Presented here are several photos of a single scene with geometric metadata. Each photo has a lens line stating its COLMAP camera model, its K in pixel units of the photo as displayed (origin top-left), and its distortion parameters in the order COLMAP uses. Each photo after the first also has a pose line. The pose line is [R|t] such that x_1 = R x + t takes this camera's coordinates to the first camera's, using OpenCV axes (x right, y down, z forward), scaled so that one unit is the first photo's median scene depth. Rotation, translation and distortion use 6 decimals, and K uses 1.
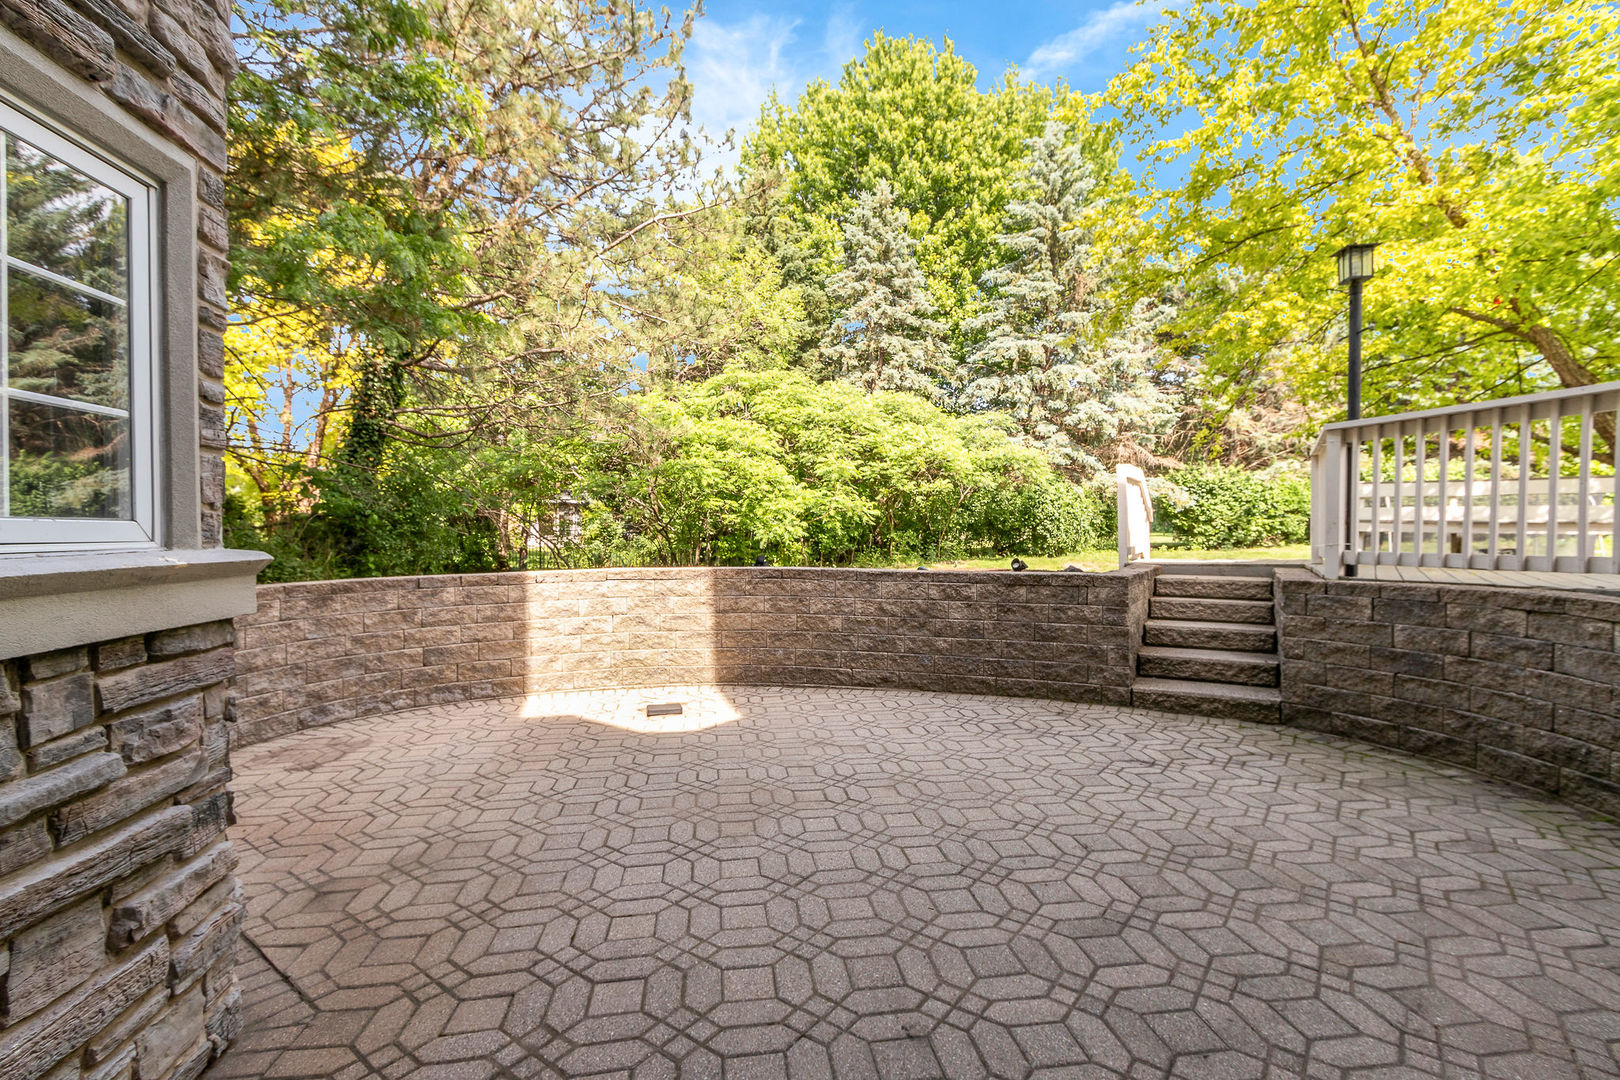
lens RADIAL K [[754.3, 0, 819.0], [0, 754.3, 540.5], [0, 0, 1]] dist [0.000046, -0.000392]
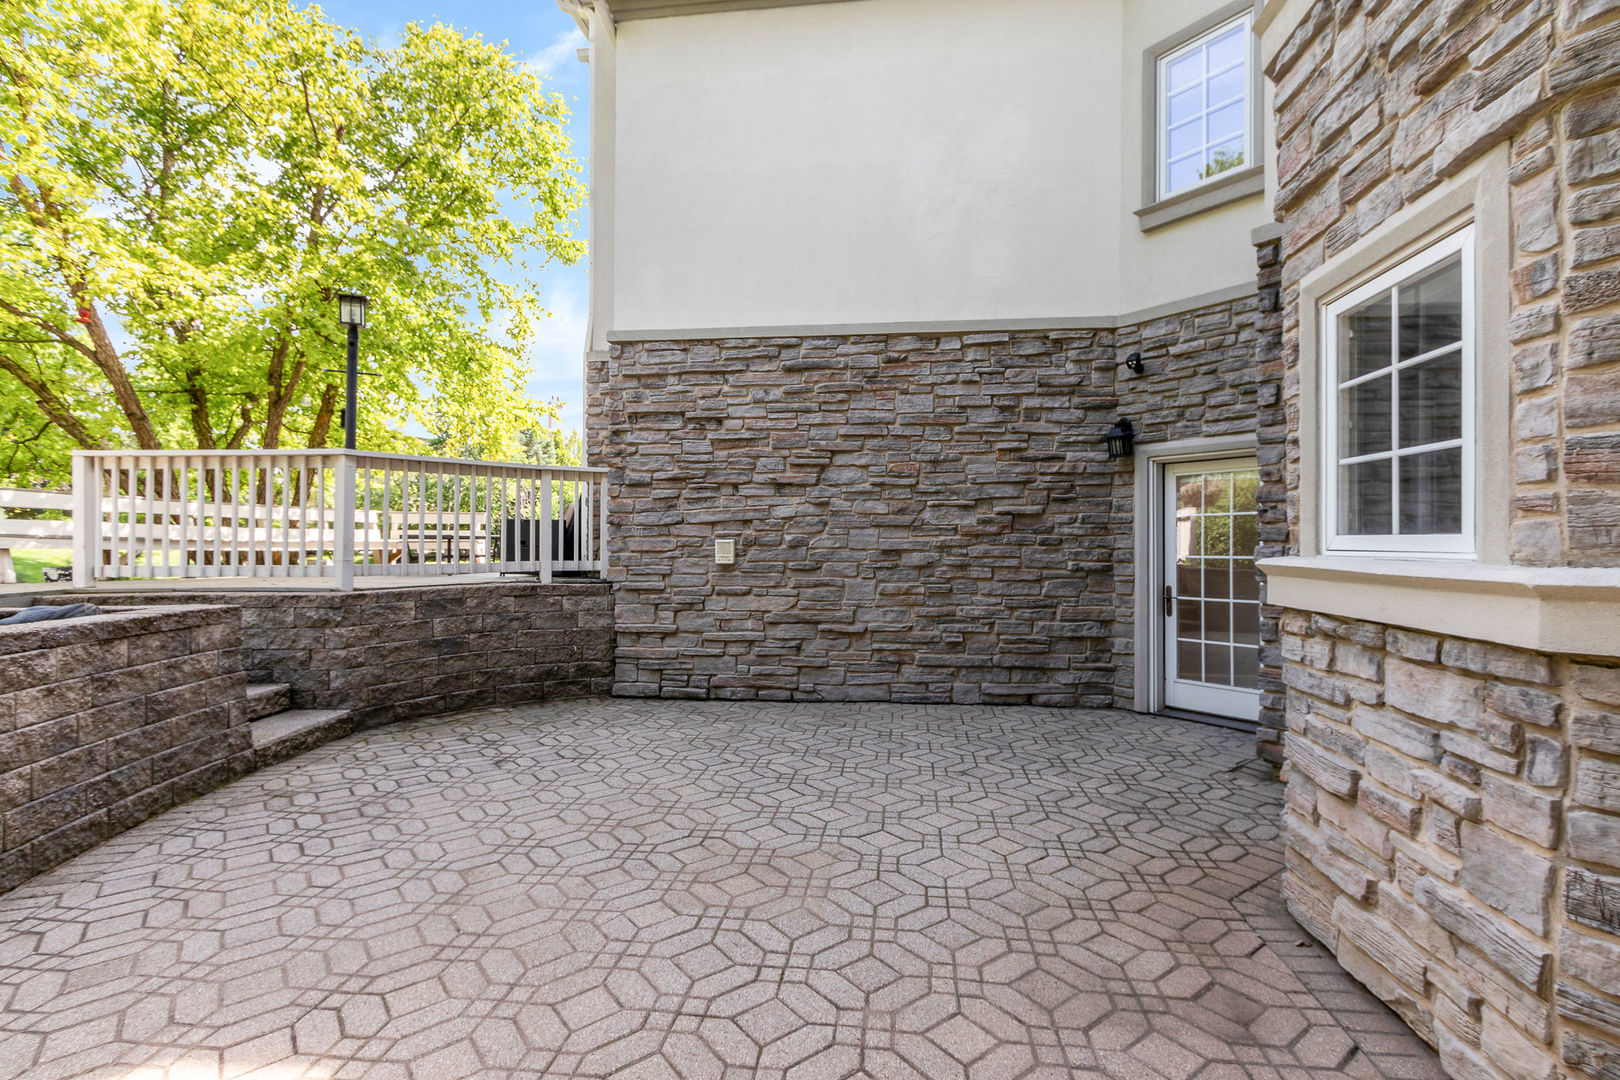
lens RADIAL K [[754.3, 0, 819.0], [0, 754.3, 540.5], [0, 0, 1]] dist [0.000046, -0.000392]
pose [[-0.508564, 0.009576, 0.860971, -0.649084], [0.014410, 0.999893, -0.002610, -0.010249], [-0.860904, 0.011080, -0.508648, 1.029146]]
